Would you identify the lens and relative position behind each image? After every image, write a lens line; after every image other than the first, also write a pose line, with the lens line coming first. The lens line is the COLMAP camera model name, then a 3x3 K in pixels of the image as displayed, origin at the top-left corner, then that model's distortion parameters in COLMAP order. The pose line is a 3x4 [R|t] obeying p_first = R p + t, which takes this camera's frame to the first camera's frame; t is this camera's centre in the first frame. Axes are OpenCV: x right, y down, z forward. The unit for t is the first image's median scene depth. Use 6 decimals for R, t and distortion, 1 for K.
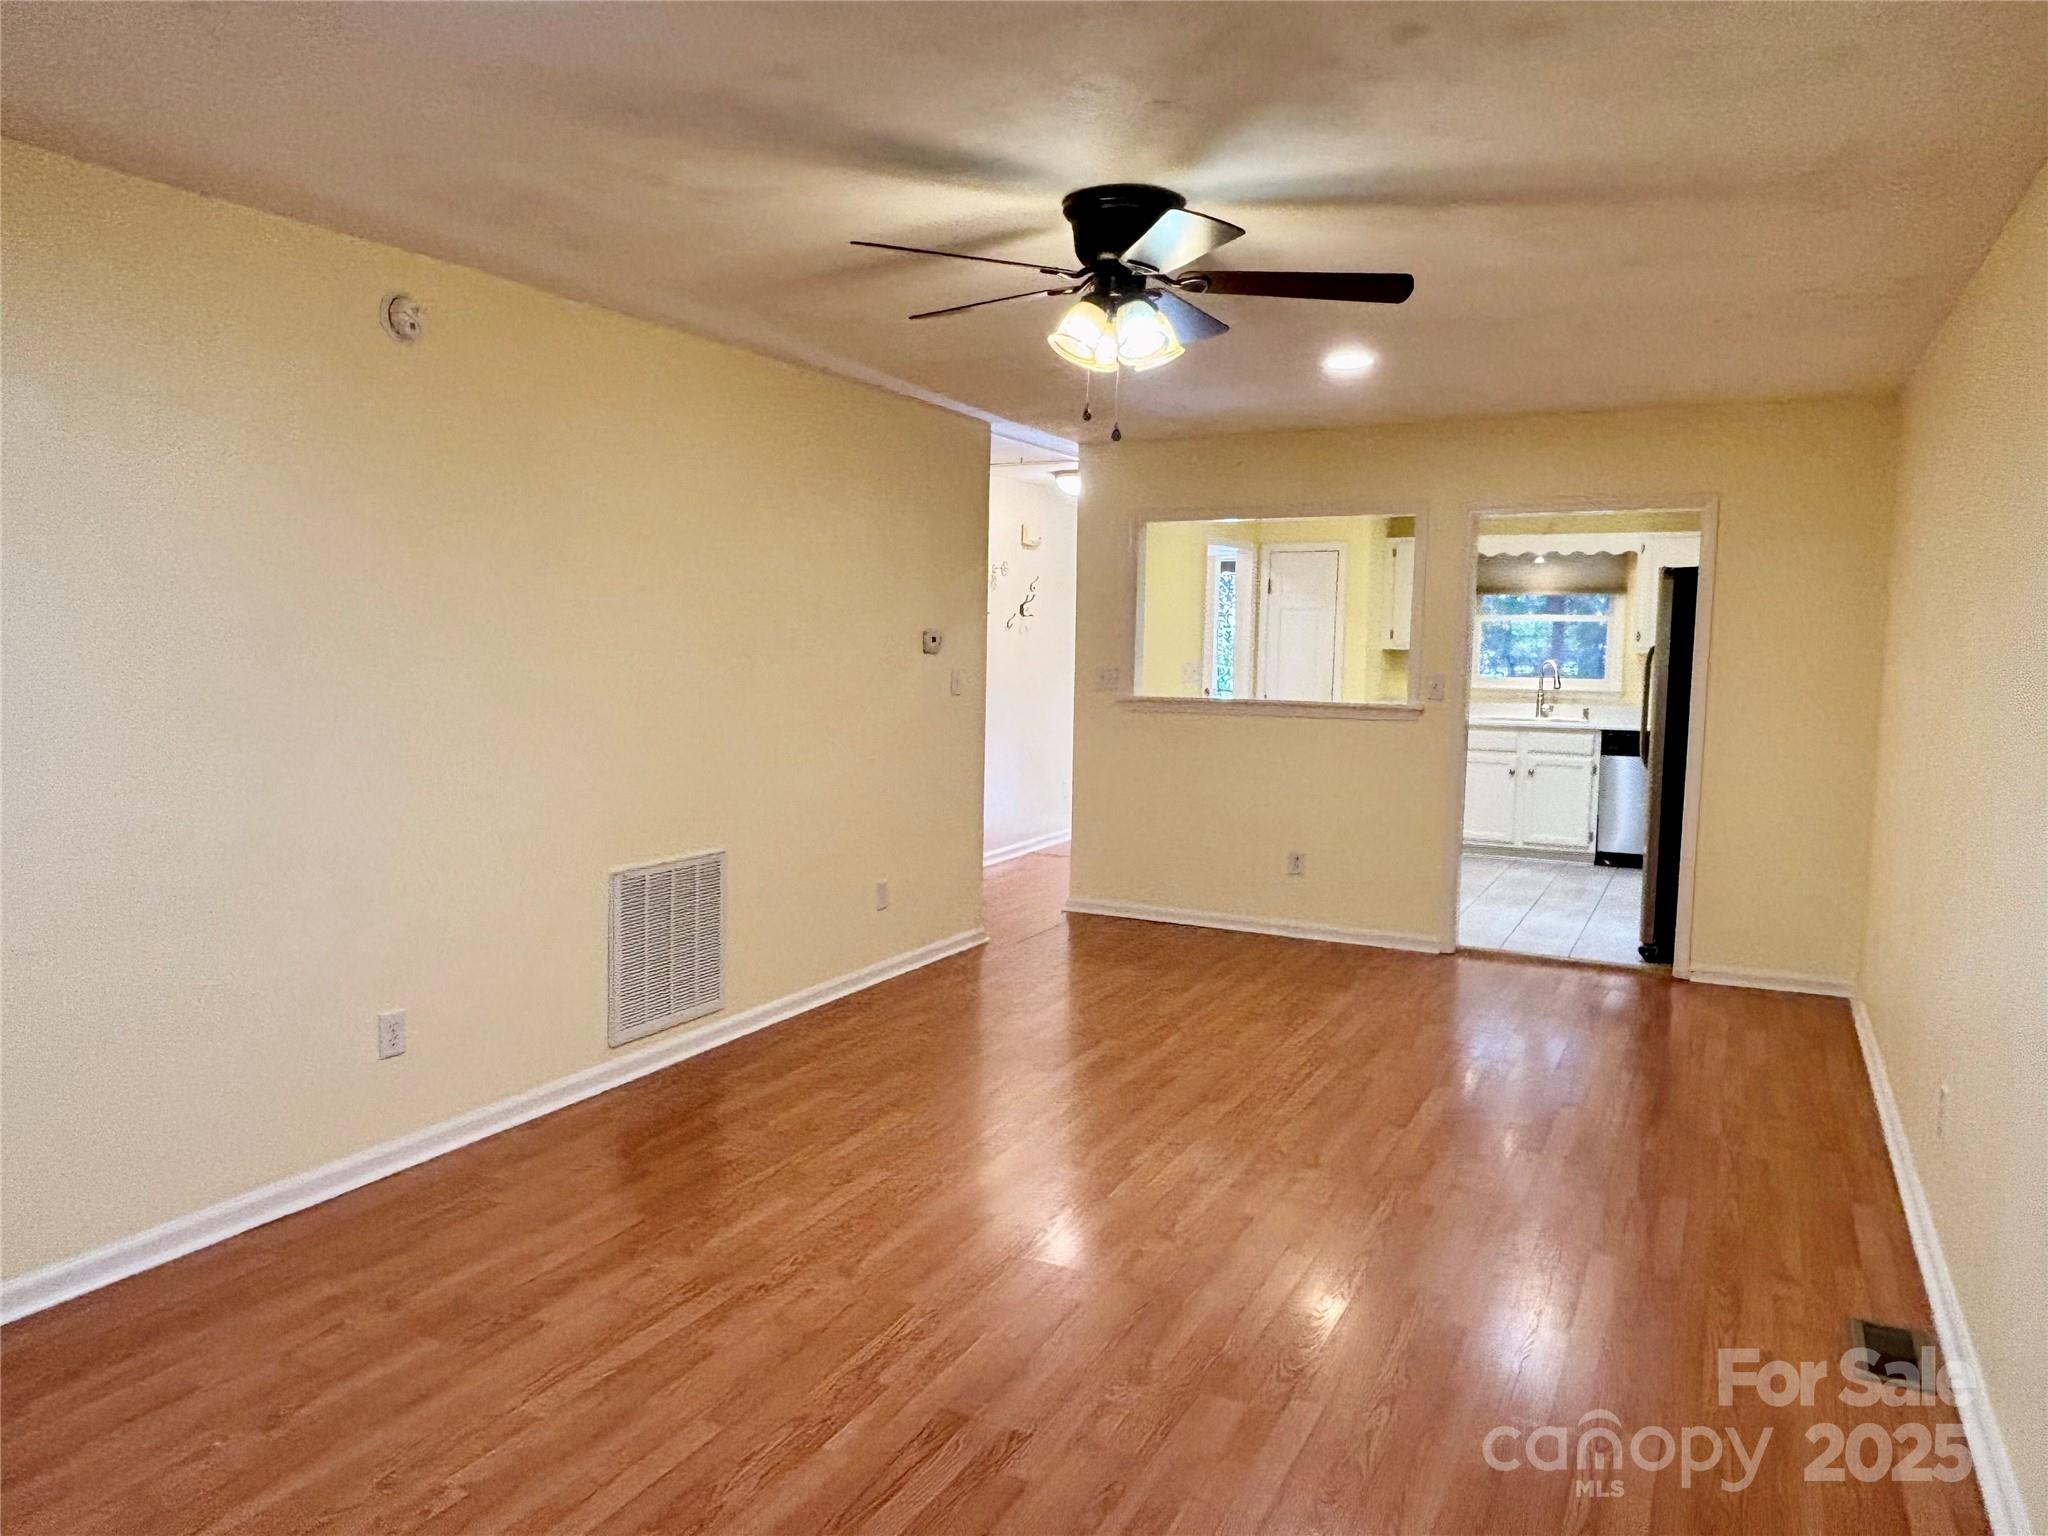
lens RADIAL K [[1387.9, 0, 1001.8], [0, 1387.9, 771.2], [0, 0, 1]] dist [0.035473, 0.000983]
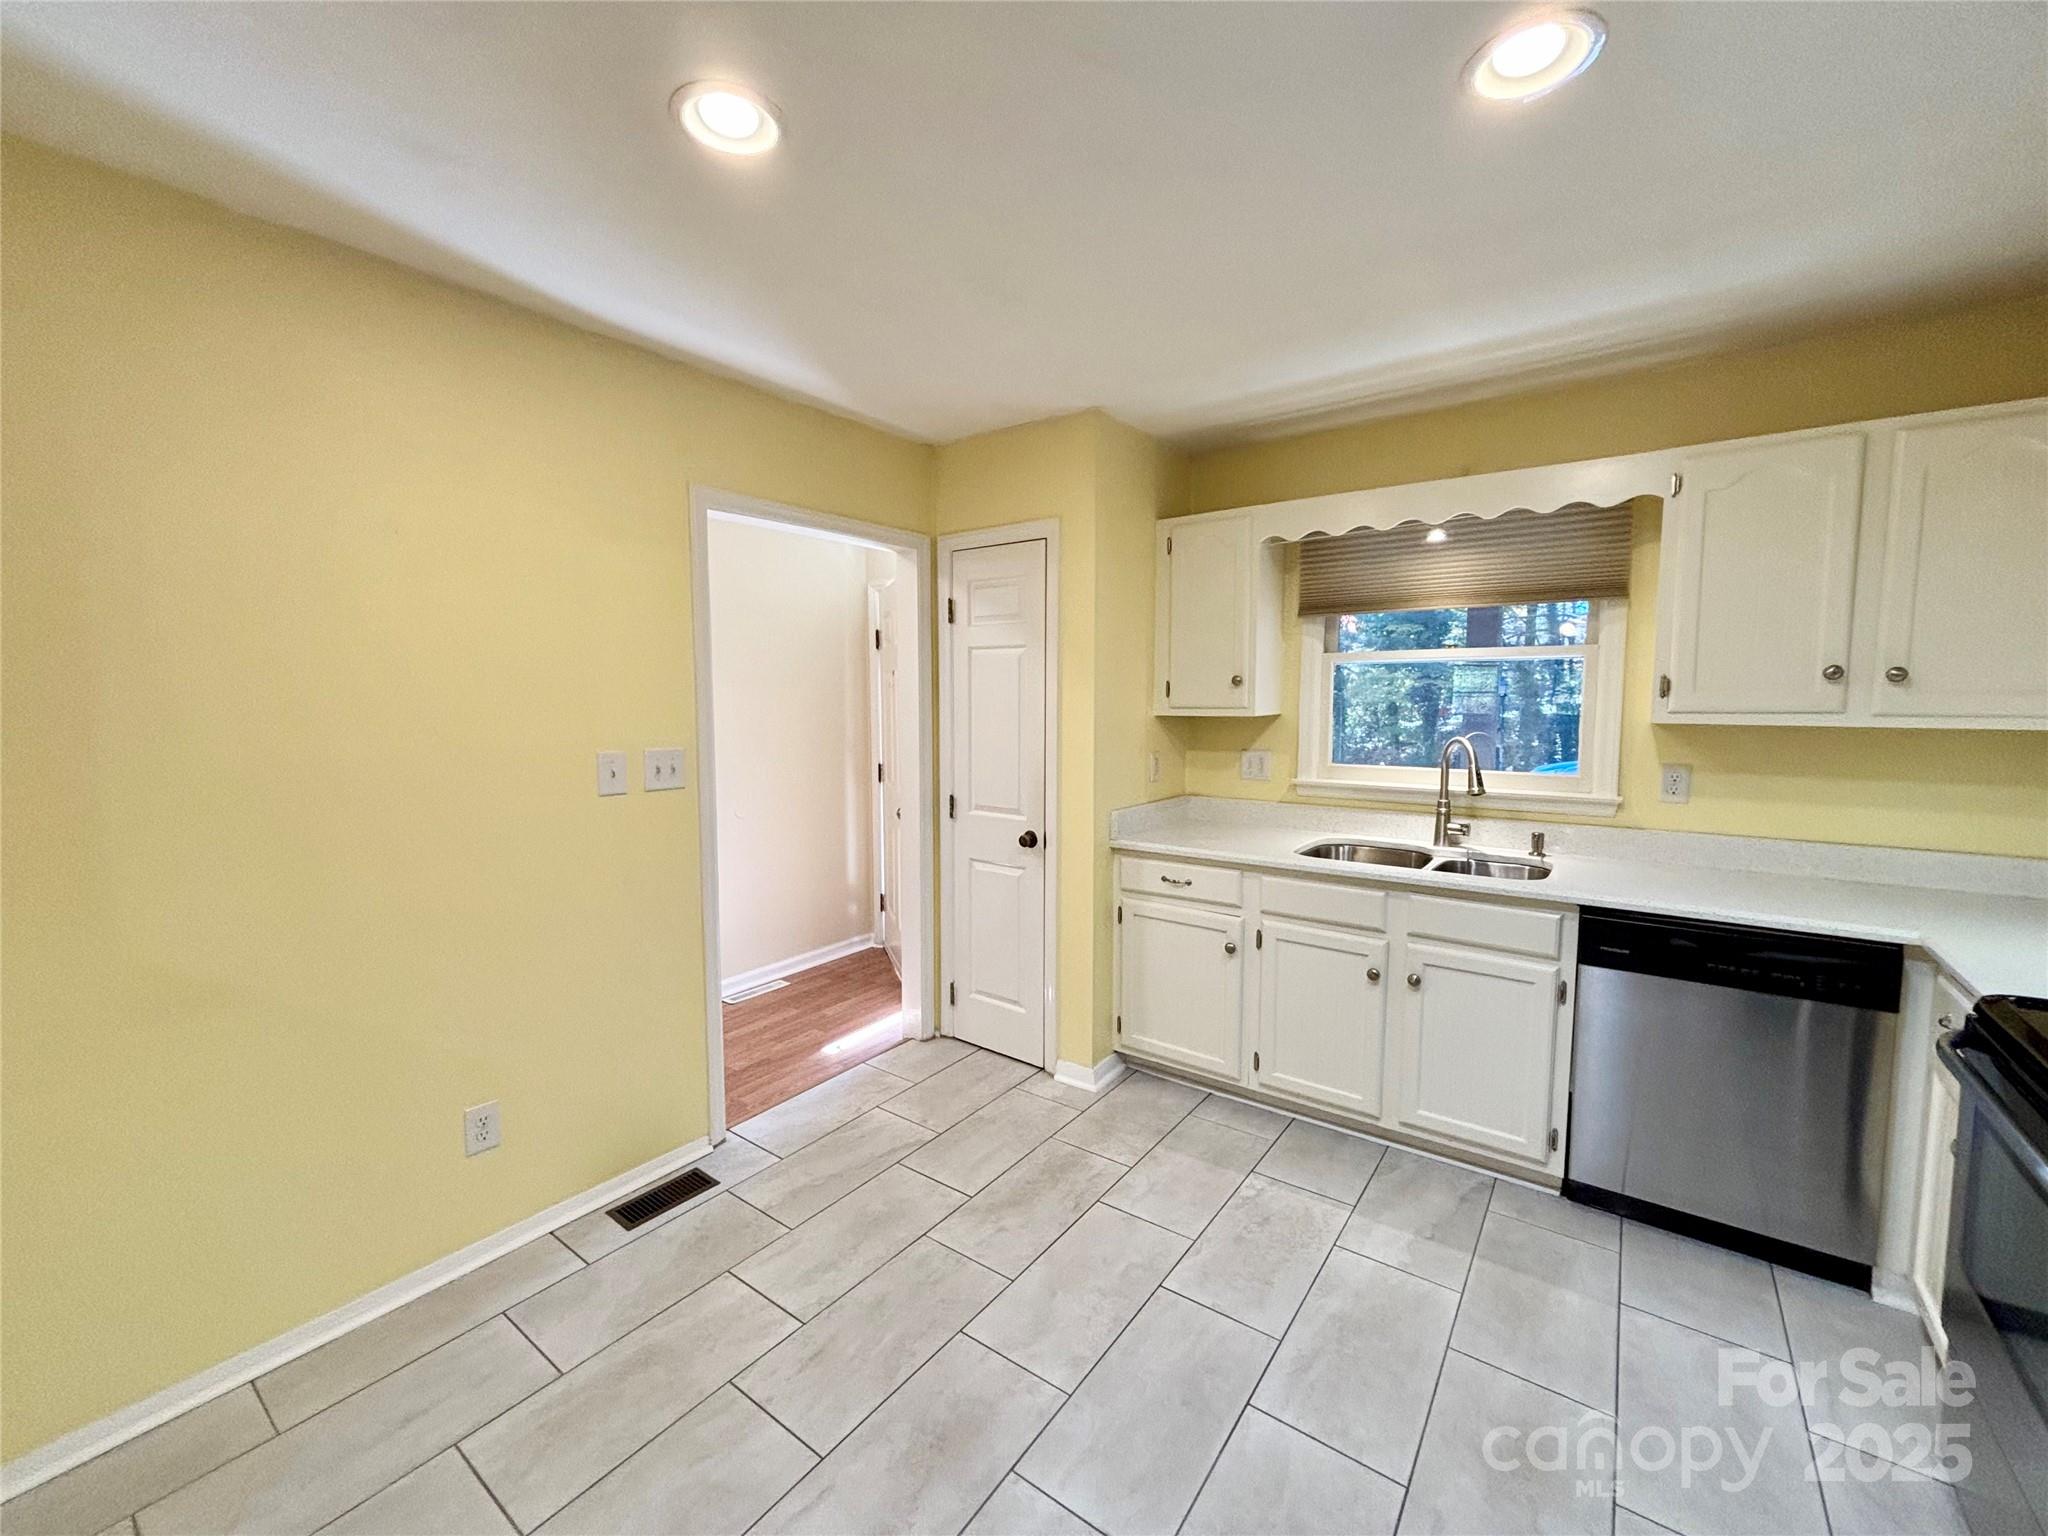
lens RADIAL K [[829.1, 0, 1020.6], [0, 829.1, 767.4], [0, 0, 1]] dist [0.003872, 0.000435]
pose [[0.988149, -0.002182, -0.153485, 0.278762], [0.001914, 0.999996, -0.001893, -0.067553], [0.153488, 0.001577, 0.988149, 0.672402]]
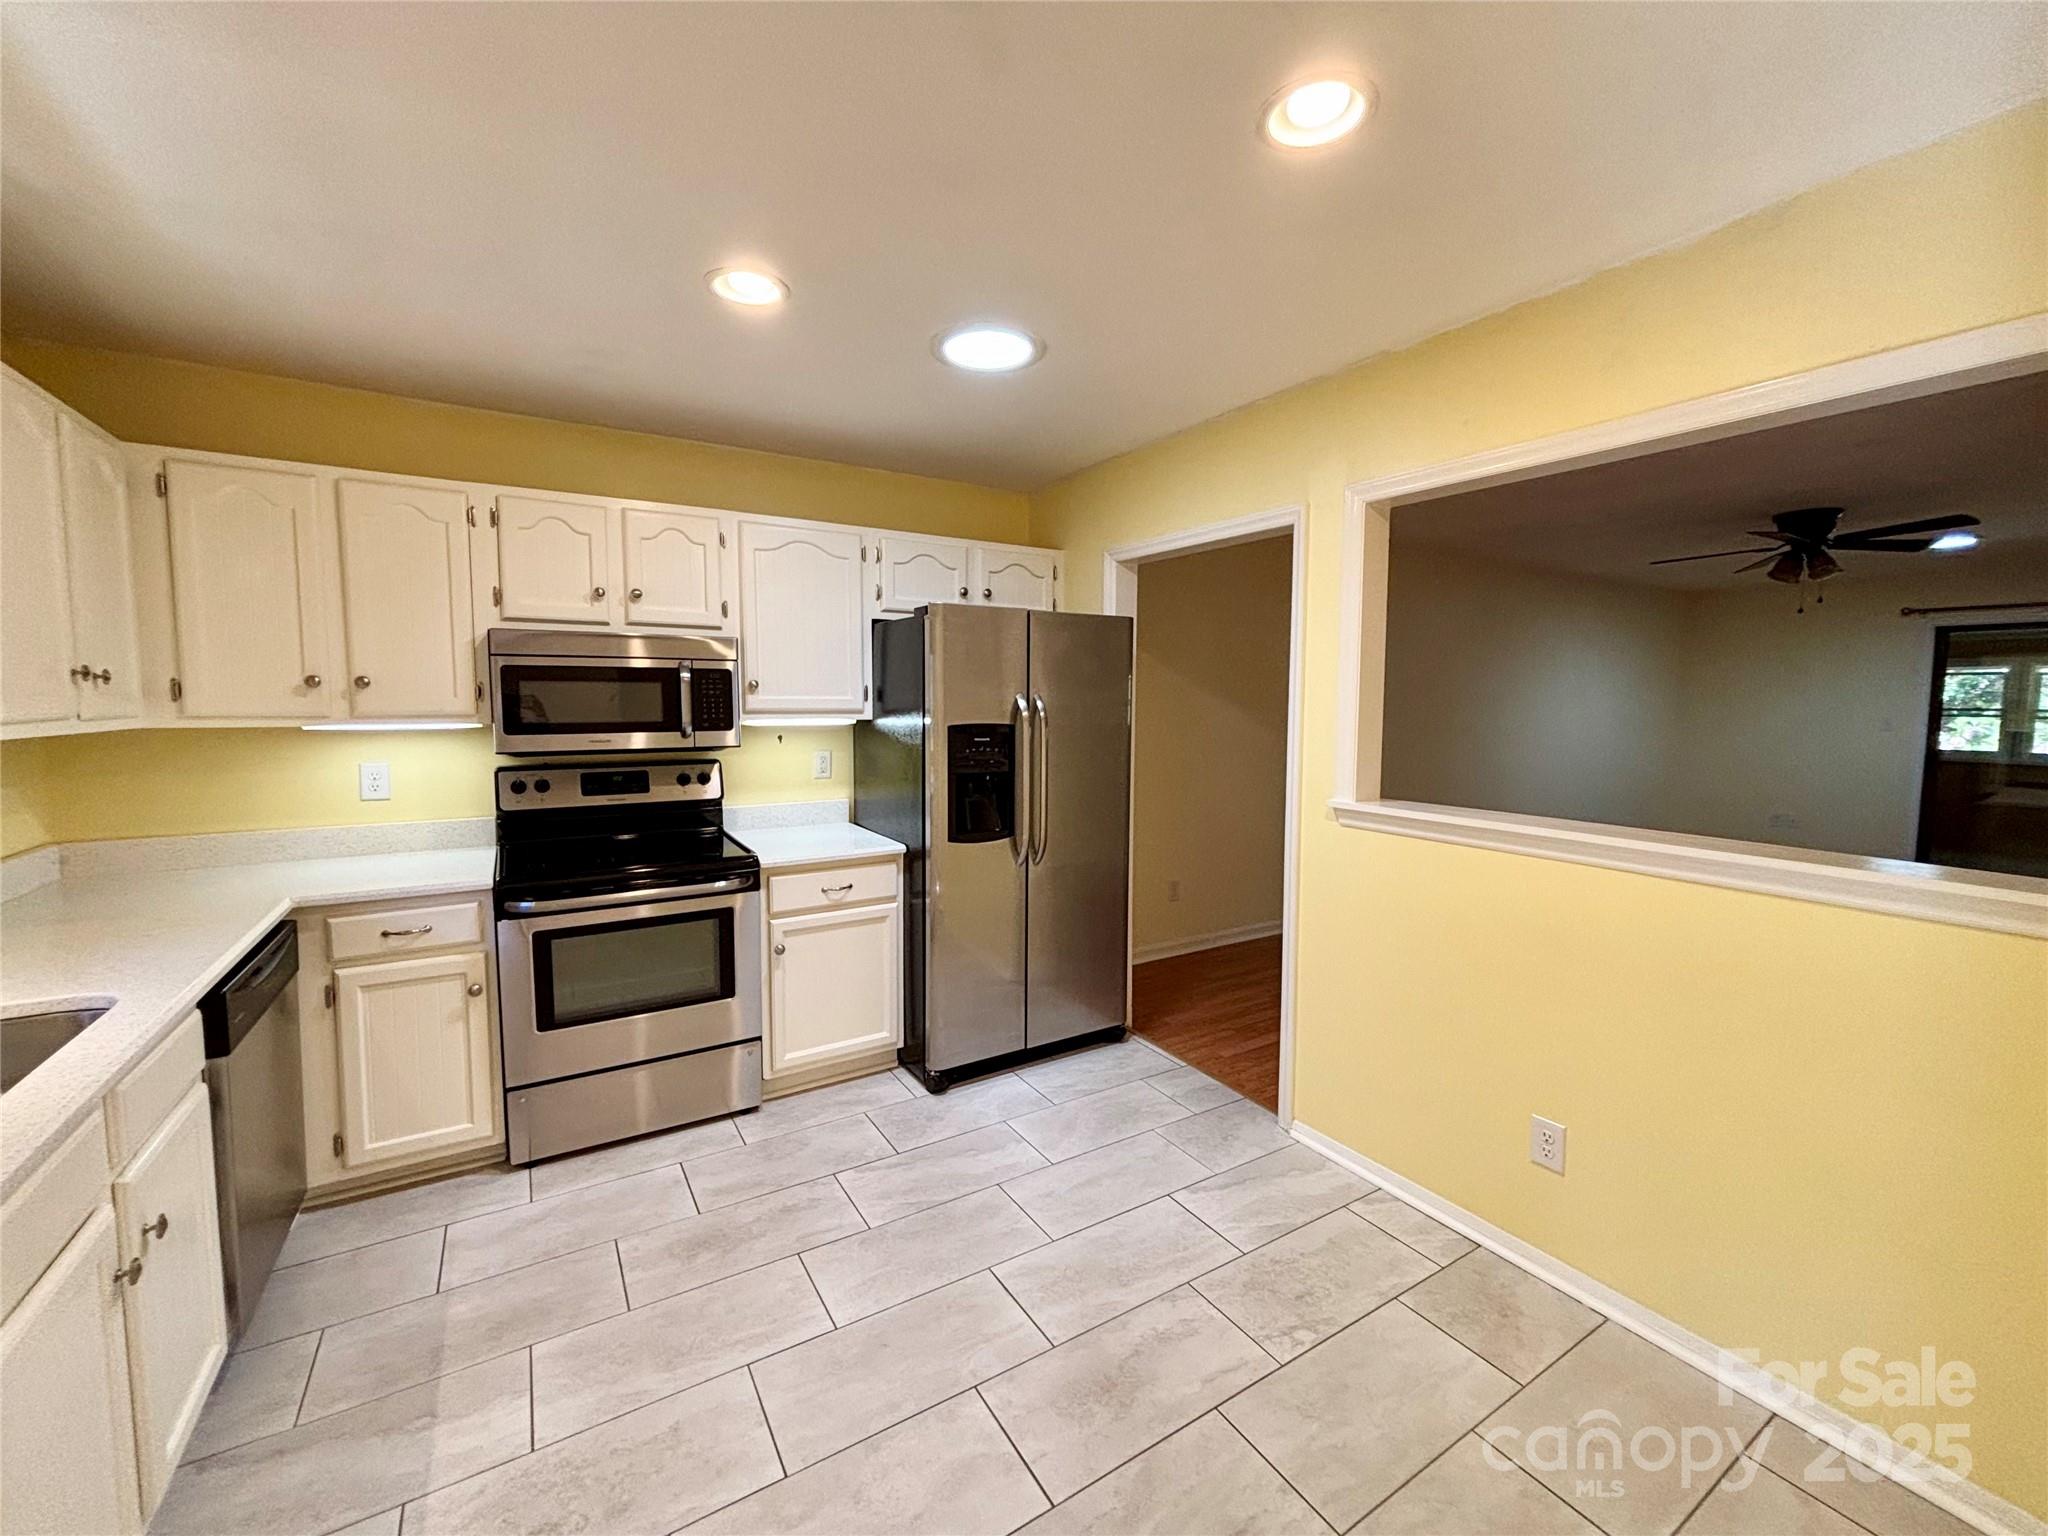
lens RADIAL K [[829.1, 0, 1018.7], [0, 829.1, 767.1], [0, 0, 1]] dist [0.003872, 0.000435]
pose [[-0.855885, -0.065101, 0.513052, 0.164919], [0.028584, 0.984574, 0.172617, -0.099319], [-0.516375, 0.162406, -0.840821, 0.987322]]
